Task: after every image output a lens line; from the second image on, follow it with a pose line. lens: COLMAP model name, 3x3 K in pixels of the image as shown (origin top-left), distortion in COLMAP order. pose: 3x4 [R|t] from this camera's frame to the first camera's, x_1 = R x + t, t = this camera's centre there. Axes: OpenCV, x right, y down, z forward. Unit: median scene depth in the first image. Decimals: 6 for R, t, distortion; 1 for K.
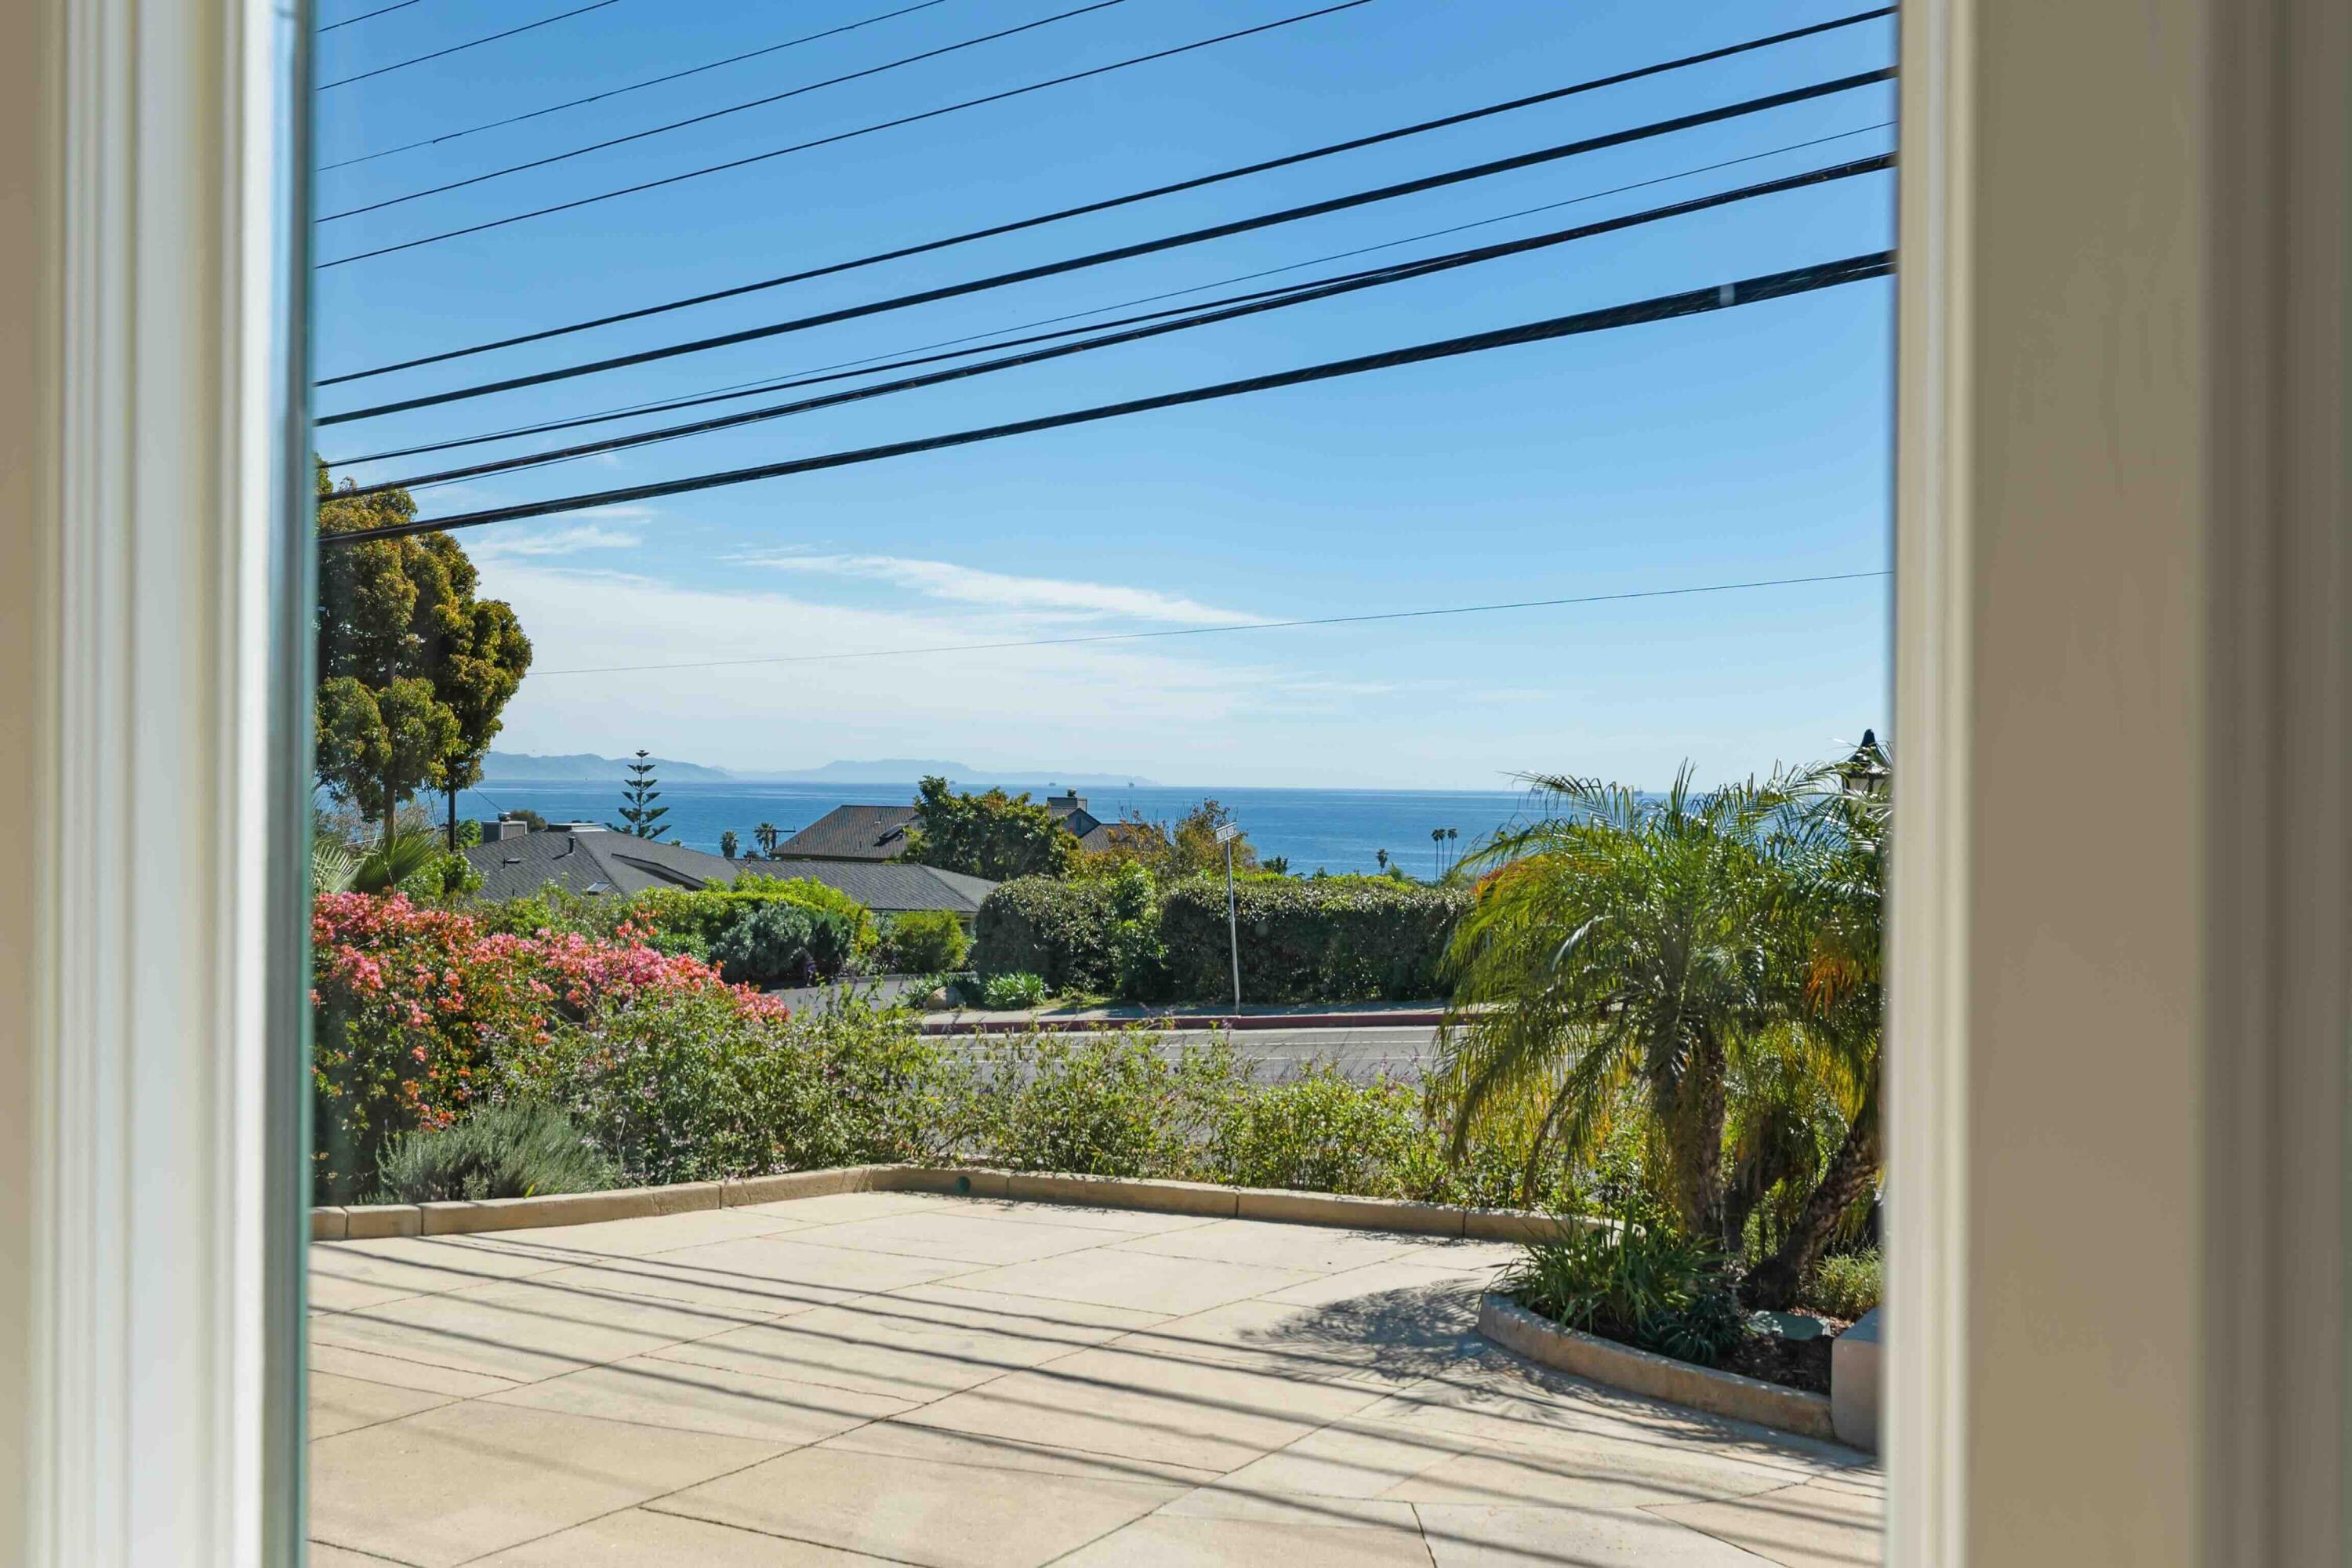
lens RADIAL K [[2342.4, 0, 1176.0], [0, 2342.4, 784.0], [0, 0, 1]] dist [0.004659, 0.006307]
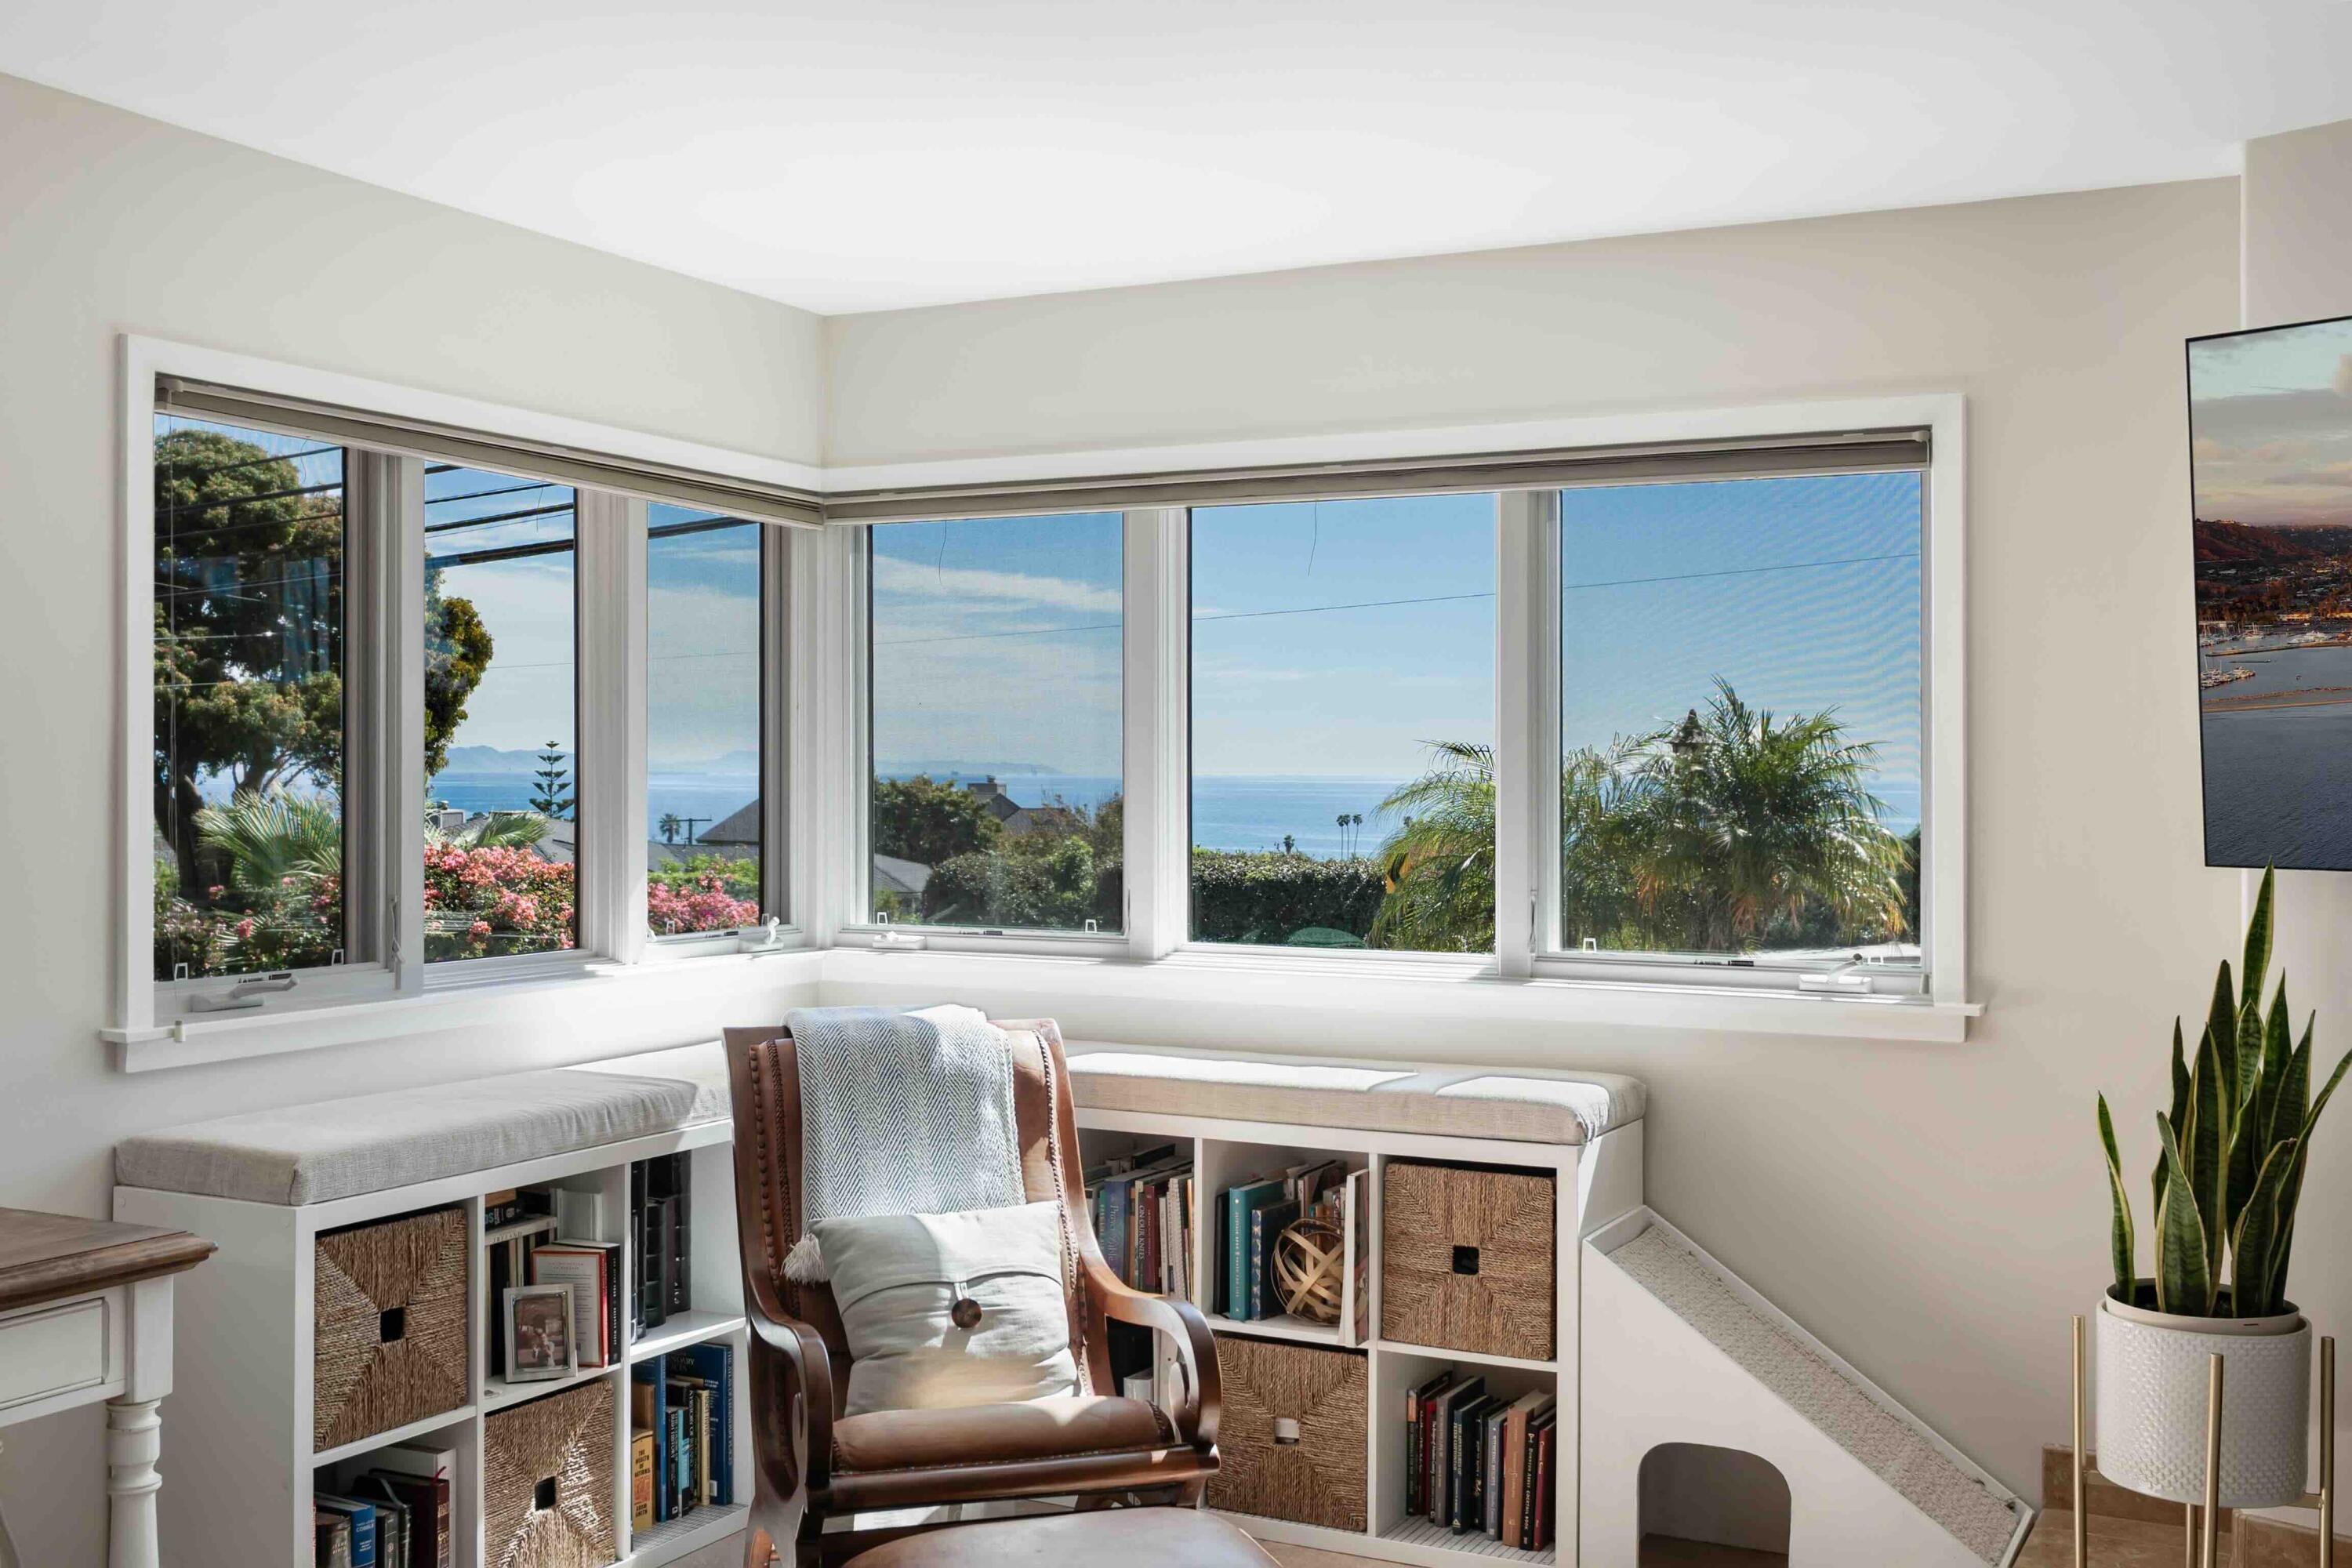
lens RADIAL K [[2351.2, 0, 1176.0], [0, 2351.2, 784.0], [0, 0, 1]] dist [-0.000507, -0.001540]
pose [[0.999145, -0.007695, 0.040630, -0.010889], [0.007478, 0.999957, 0.005496, 0.002114], [-0.040671, -0.005187, 0.999159, -0.070551]]
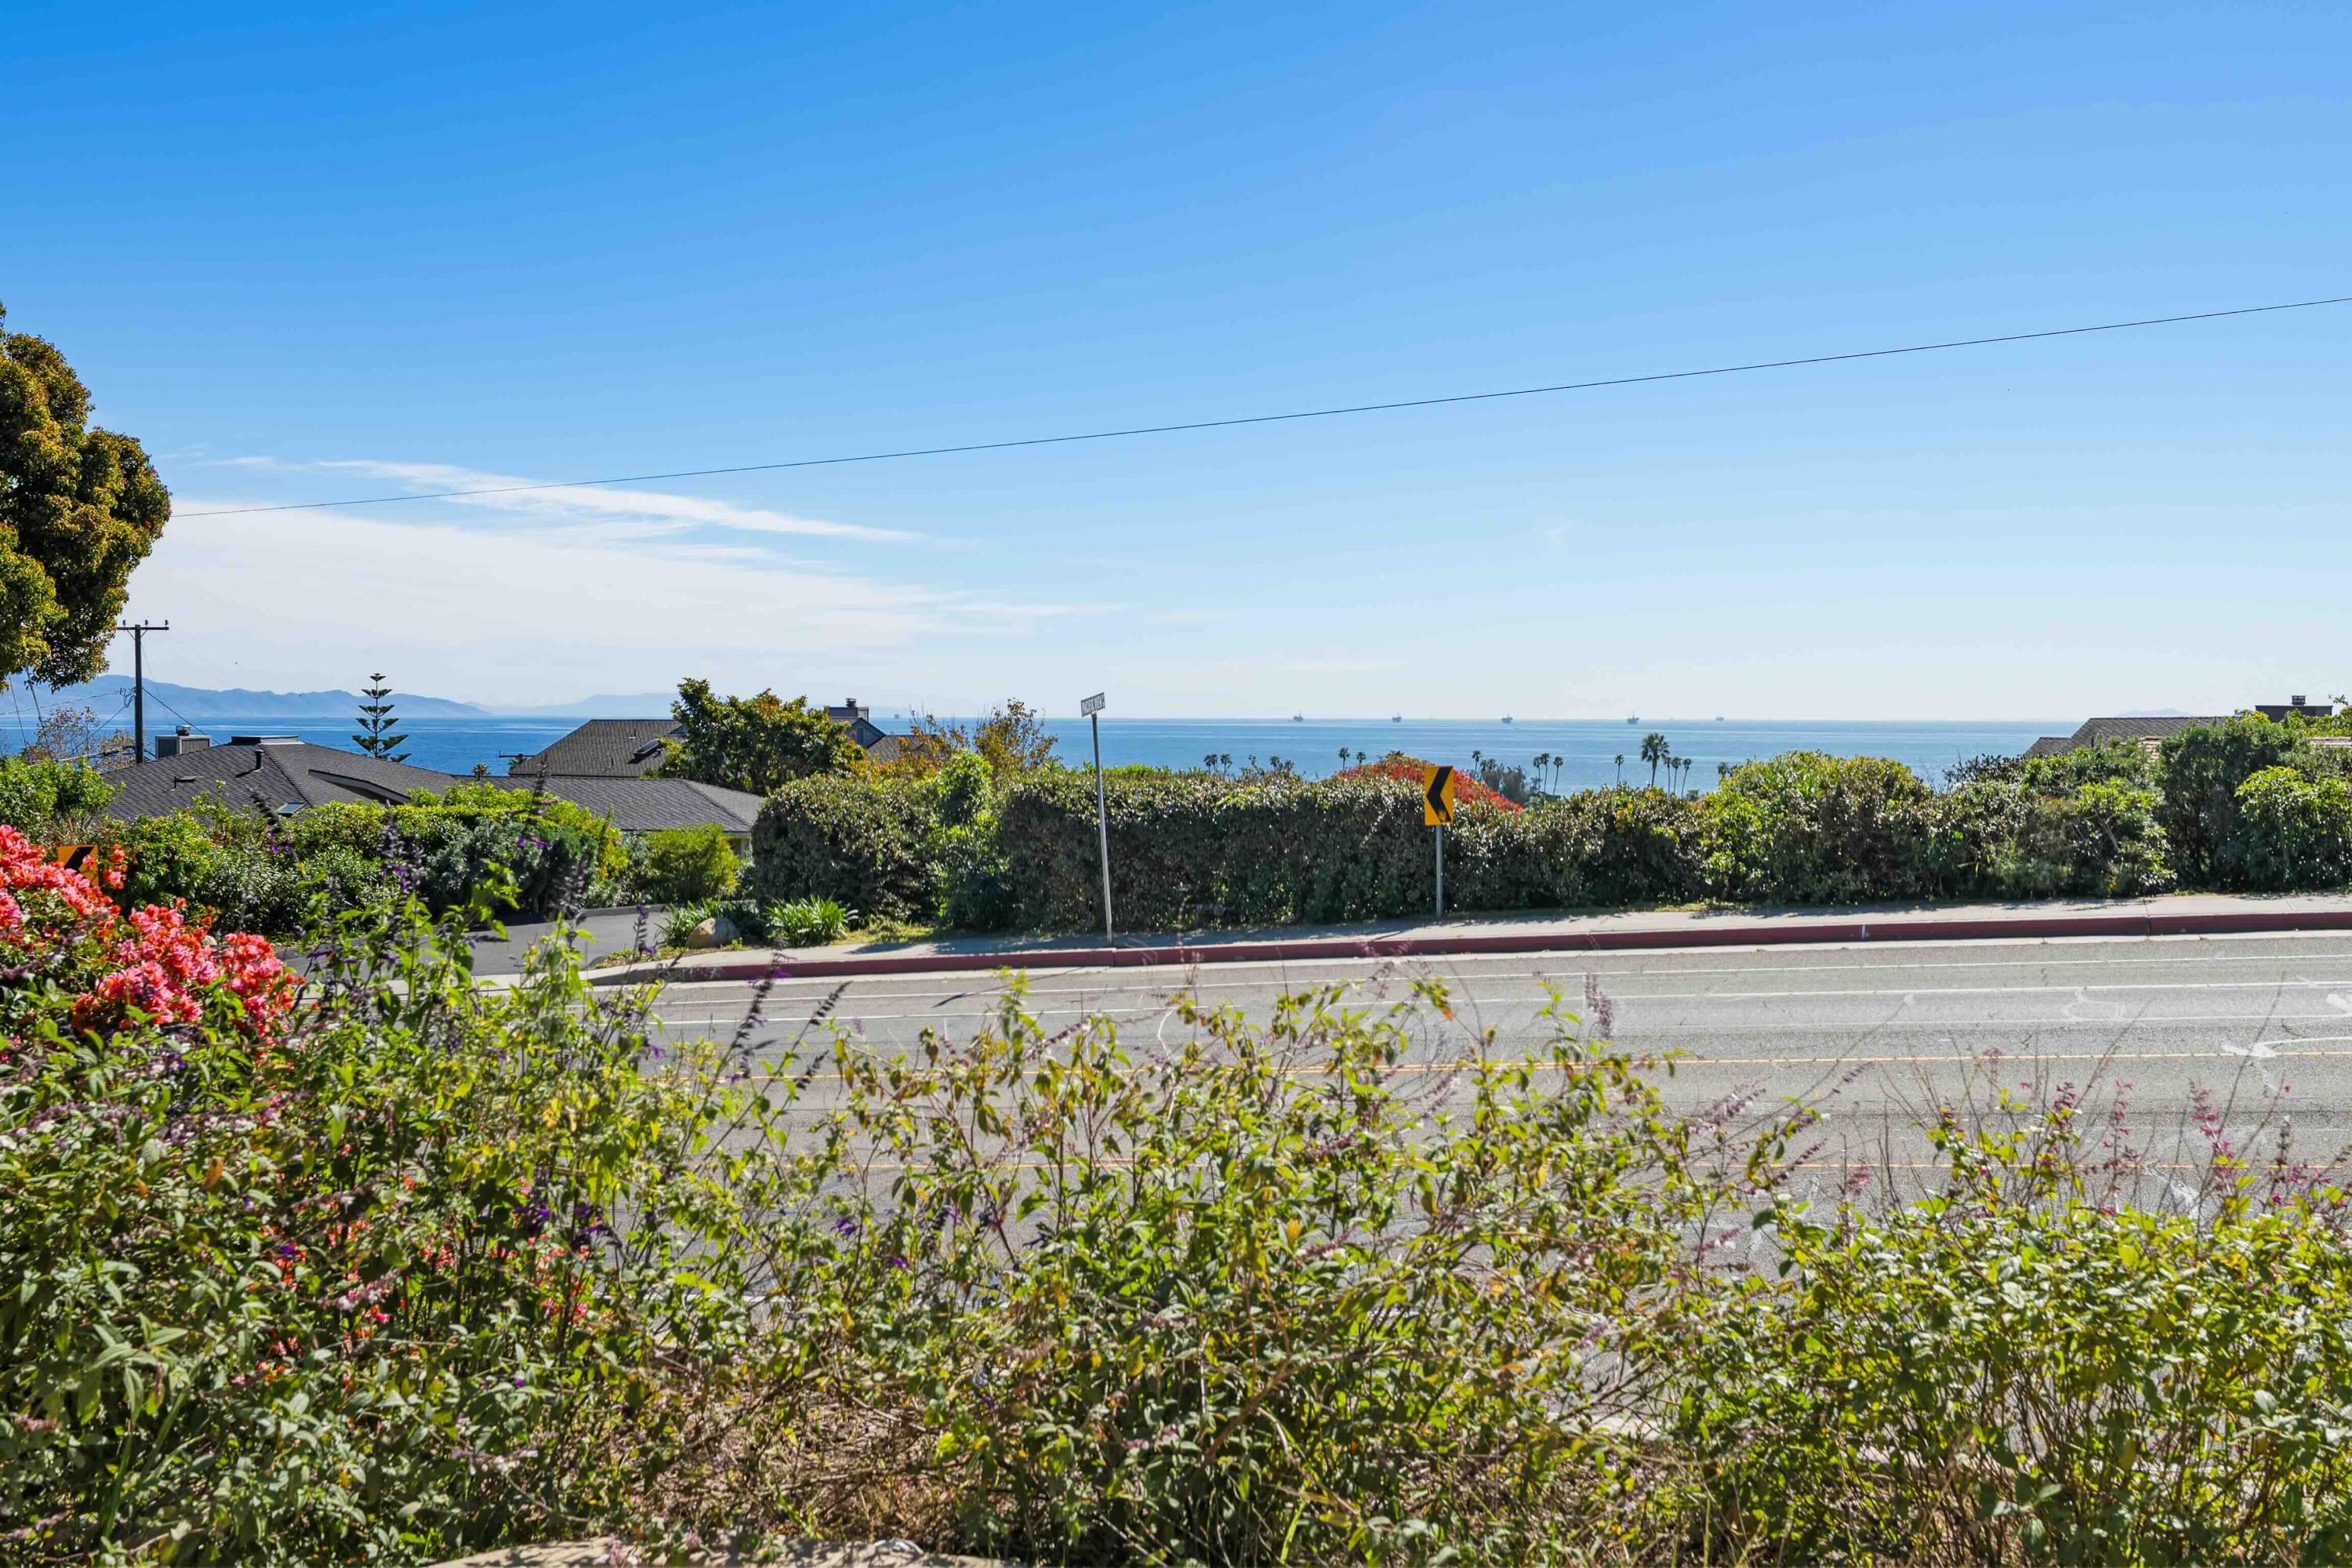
lens RADIAL K [[2342.4, 0, 1176.0], [0, 2342.4, 784.0], [0, 0, 1]] dist [0.004659, 0.006307]
pose [[0.995059, -0.013475, 0.098363, -0.018885], [0.010439, 0.999455, 0.031323, 0.016772], [-0.098731, -0.030141, 0.994658, 0.185293]]
